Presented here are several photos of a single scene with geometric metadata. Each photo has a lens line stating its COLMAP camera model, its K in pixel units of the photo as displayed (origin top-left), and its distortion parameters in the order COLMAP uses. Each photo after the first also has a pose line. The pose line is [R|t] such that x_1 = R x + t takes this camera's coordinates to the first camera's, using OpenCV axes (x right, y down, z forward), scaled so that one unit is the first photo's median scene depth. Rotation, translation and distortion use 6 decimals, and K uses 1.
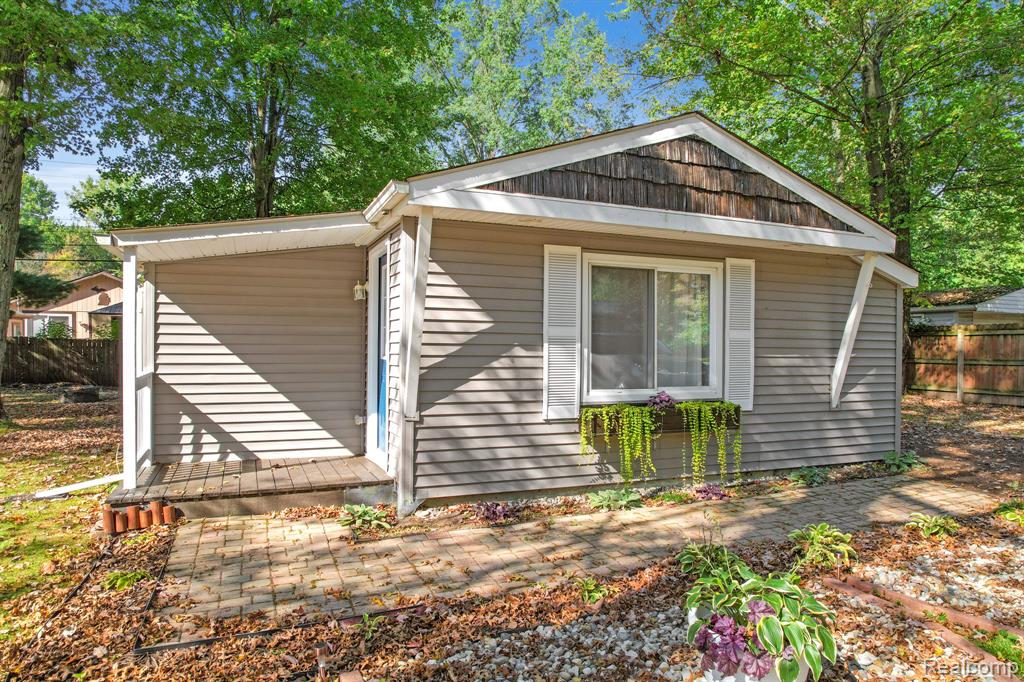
lens RADIAL K [[670.6, 0, 515.8], [0, 670.6, 340.7], [0, 0, 1]] dist [-0.072293, 0.052662]
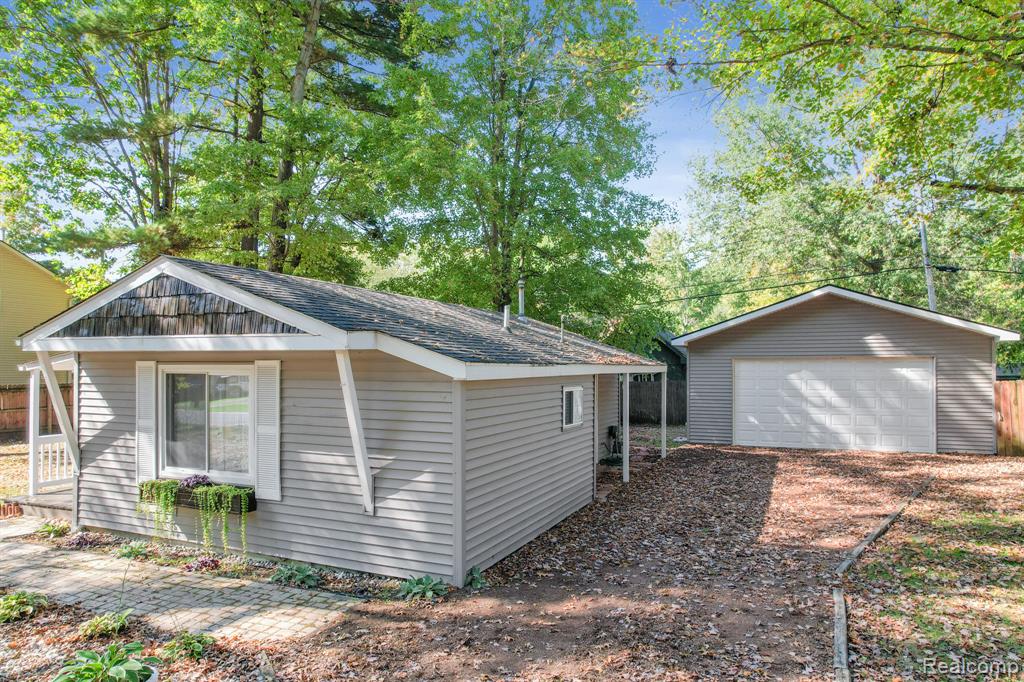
lens RADIAL K [[670.6, 0, 518.1], [0, 670.6, 355.4], [0, 0, 1]] dist [-0.072293, 0.052662]
pose [[0.696380, -0.020474, -0.717381, 1.610096], [0.009429, 0.999768, -0.019380, -0.121419], [0.717611, 0.006732, 0.696411, 0.606577]]
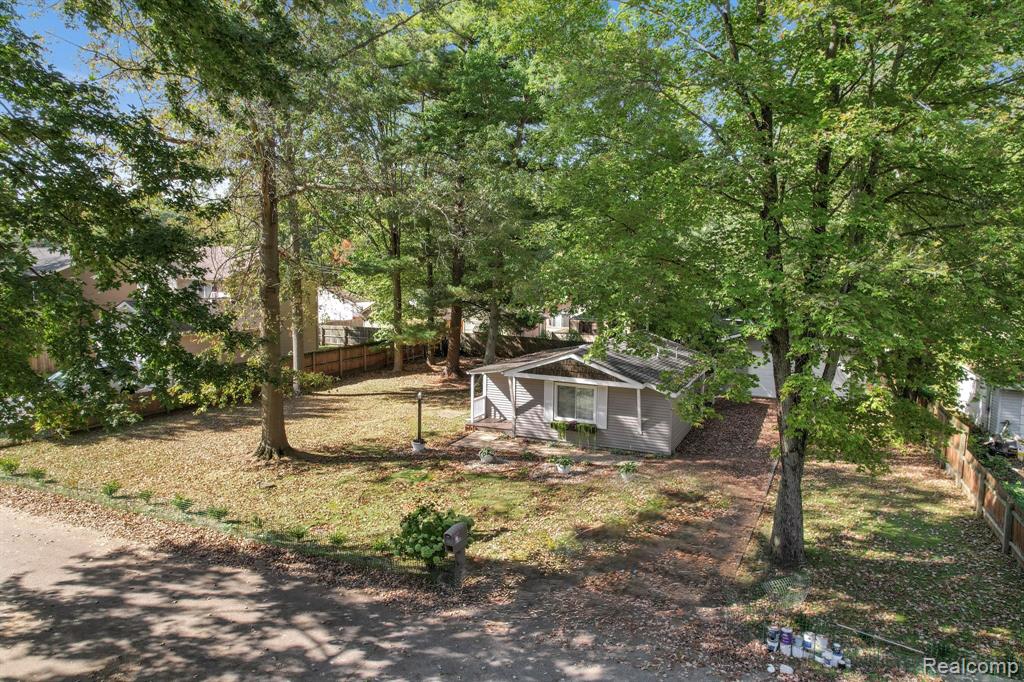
lens RADIAL K [[670.6, 0, 515.9], [0, 670.6, 337.8], [0, 0, 1]] dist [-0.072293, 0.052662]
pose [[0.681359, 0.079302, -0.727641, 2.874654], [-0.008208, 0.994879, 0.100740, -0.812686], [0.731903, -0.062668, 0.678521, -1.886387]]
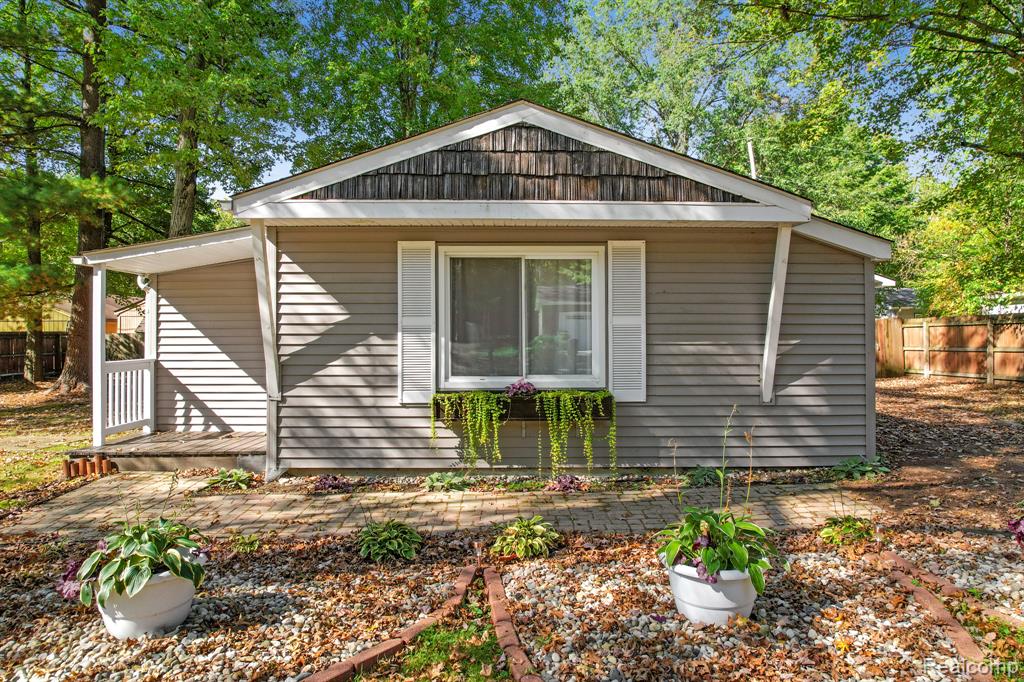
lens RADIAL K [[670.6, 0, 511.2], [0, 670.6, 319.1], [0, 0, 1]] dist [-0.072293, 0.052662]
pose [[0.928742, -0.020874, -0.370139, 0.610555], [0.012877, 0.999628, -0.024063, 0.010245], [0.370504, 0.017582, 0.928665, 0.065282]]
